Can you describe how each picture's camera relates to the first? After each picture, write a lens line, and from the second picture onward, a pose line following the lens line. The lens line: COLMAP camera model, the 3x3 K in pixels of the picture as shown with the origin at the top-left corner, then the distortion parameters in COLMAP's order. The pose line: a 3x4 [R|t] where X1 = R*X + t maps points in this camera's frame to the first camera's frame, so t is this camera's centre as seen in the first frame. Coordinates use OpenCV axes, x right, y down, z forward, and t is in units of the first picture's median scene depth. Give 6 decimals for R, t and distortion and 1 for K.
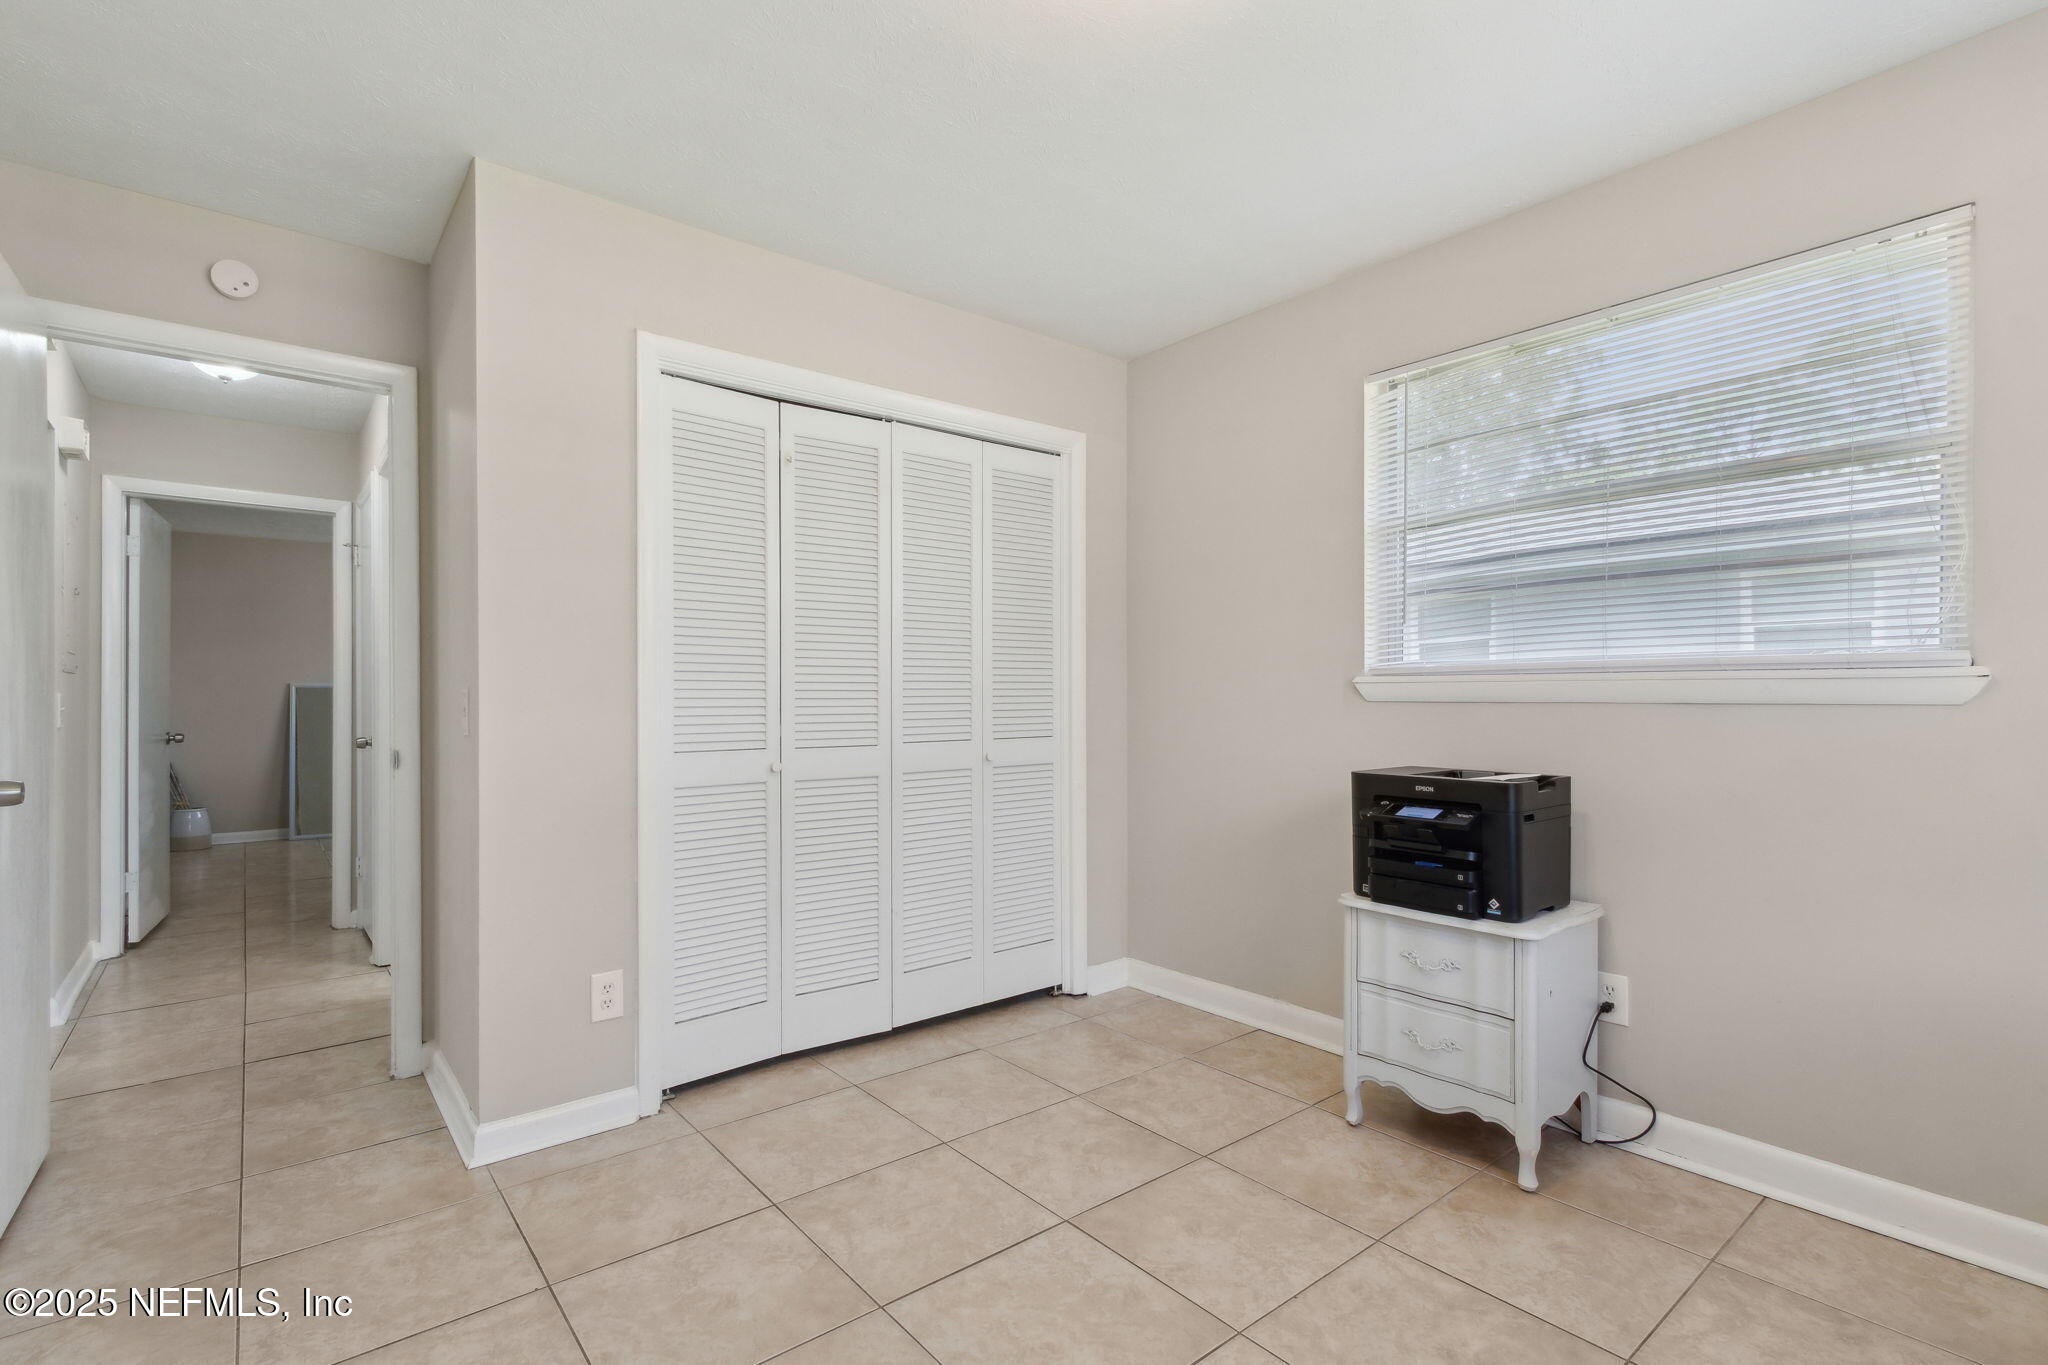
lens RADIAL K [[943.8, 0, 1025.2], [0, 943.8, 694.6], [0, 0, 1]] dist [0.002869, -0.000715]
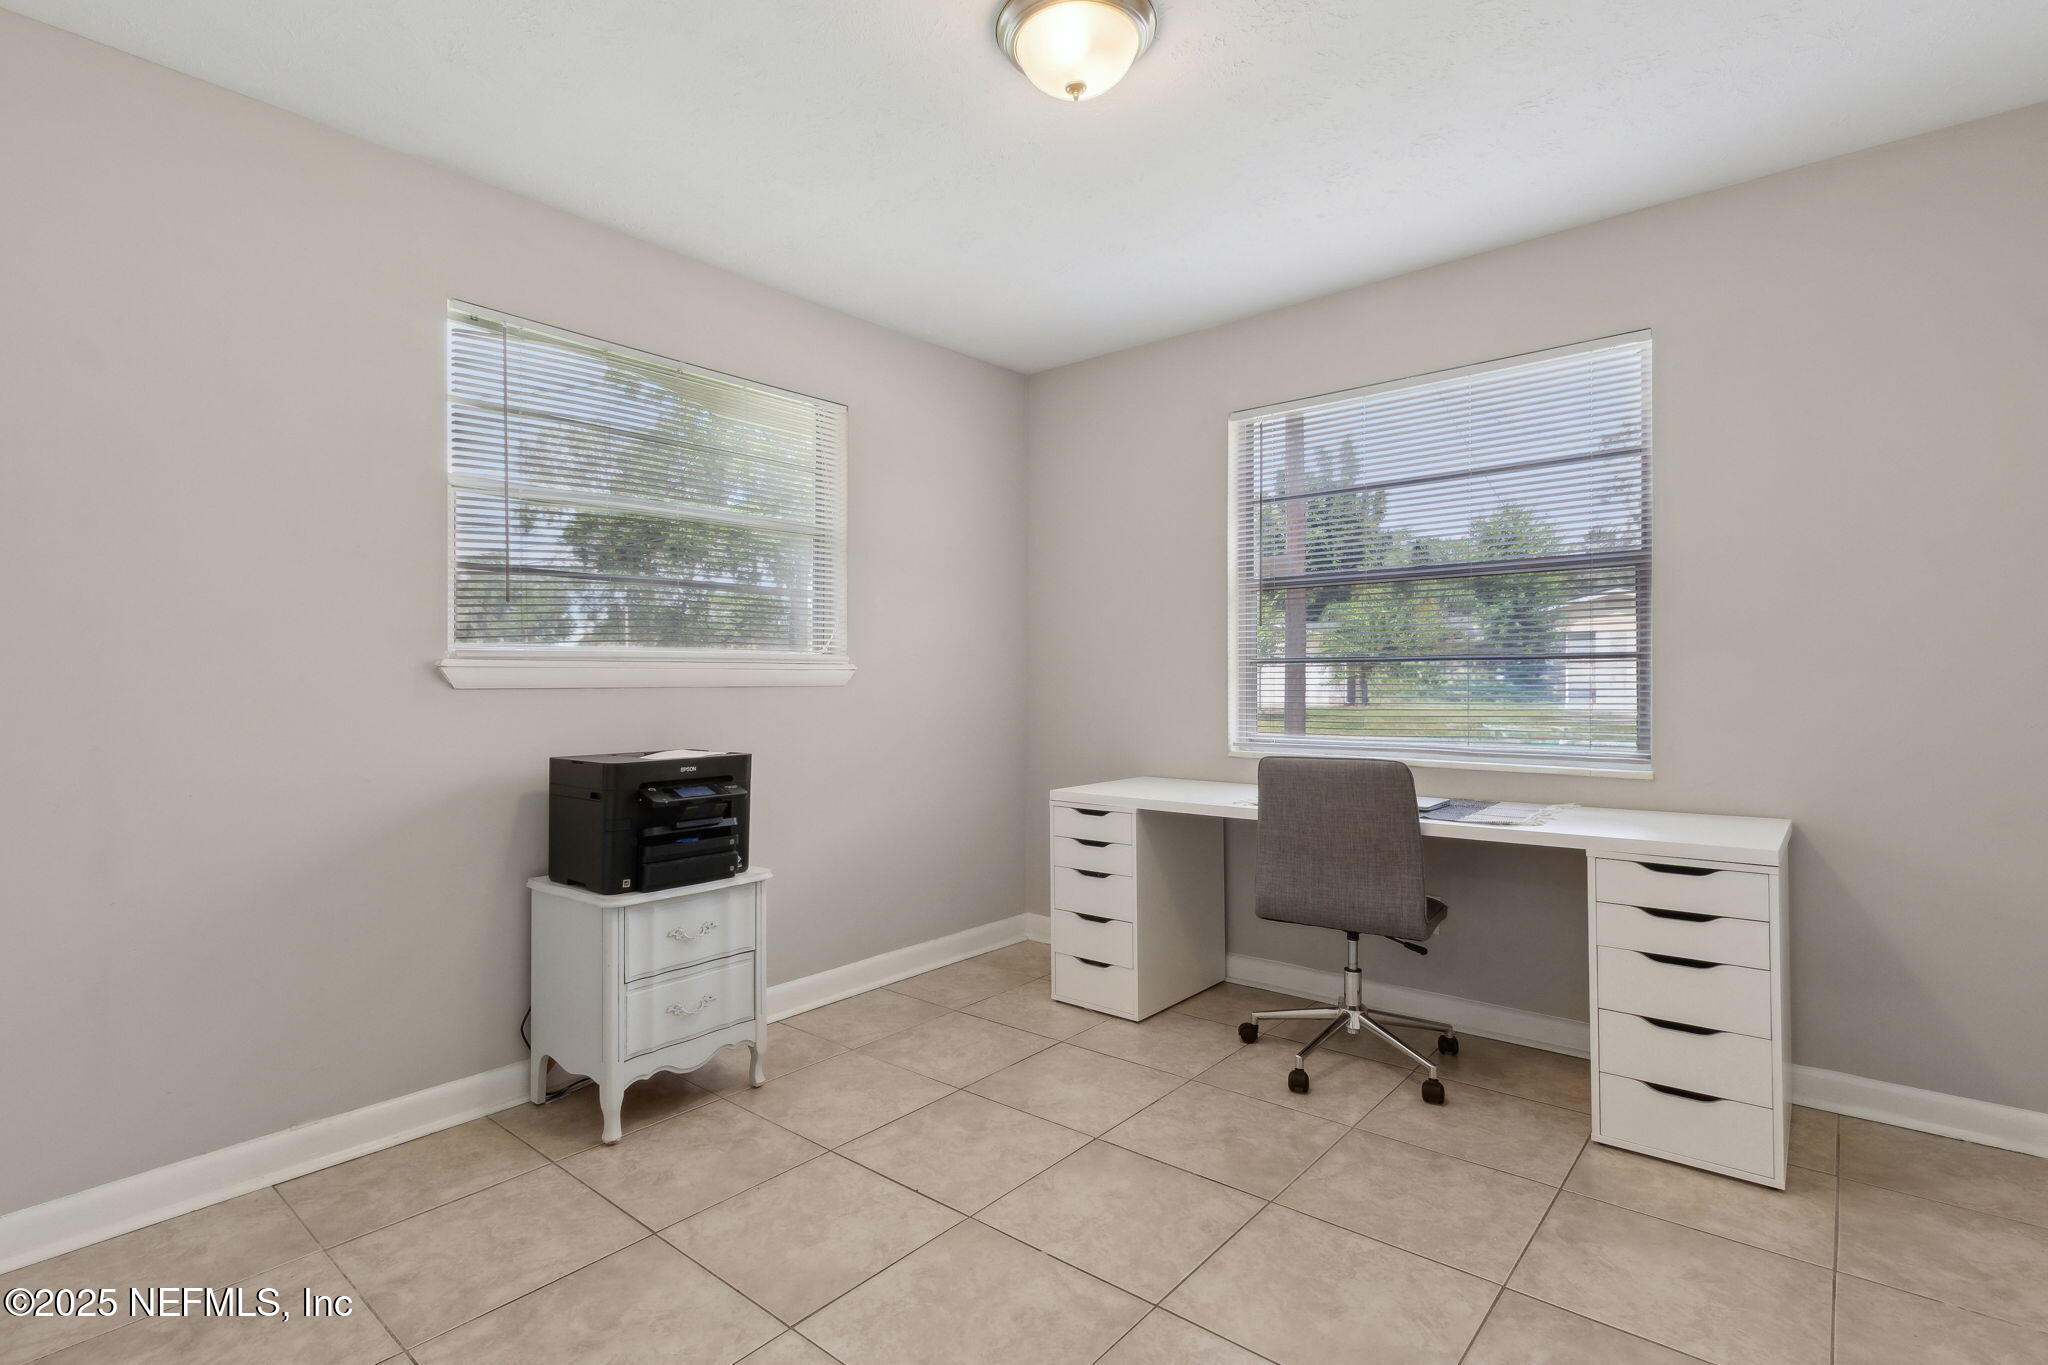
lens RADIAL K [[943.8, 0, 1027.2], [0, 943.8, 674.3], [0, 0, 1]] dist [0.002869, -0.000715]
pose [[-0.174733, 0.004917, 0.984603, -0.683195], [-0.000439, 0.999987, -0.005072, -0.001896], [-0.984616, -0.001318, -0.174729, 0.809214]]
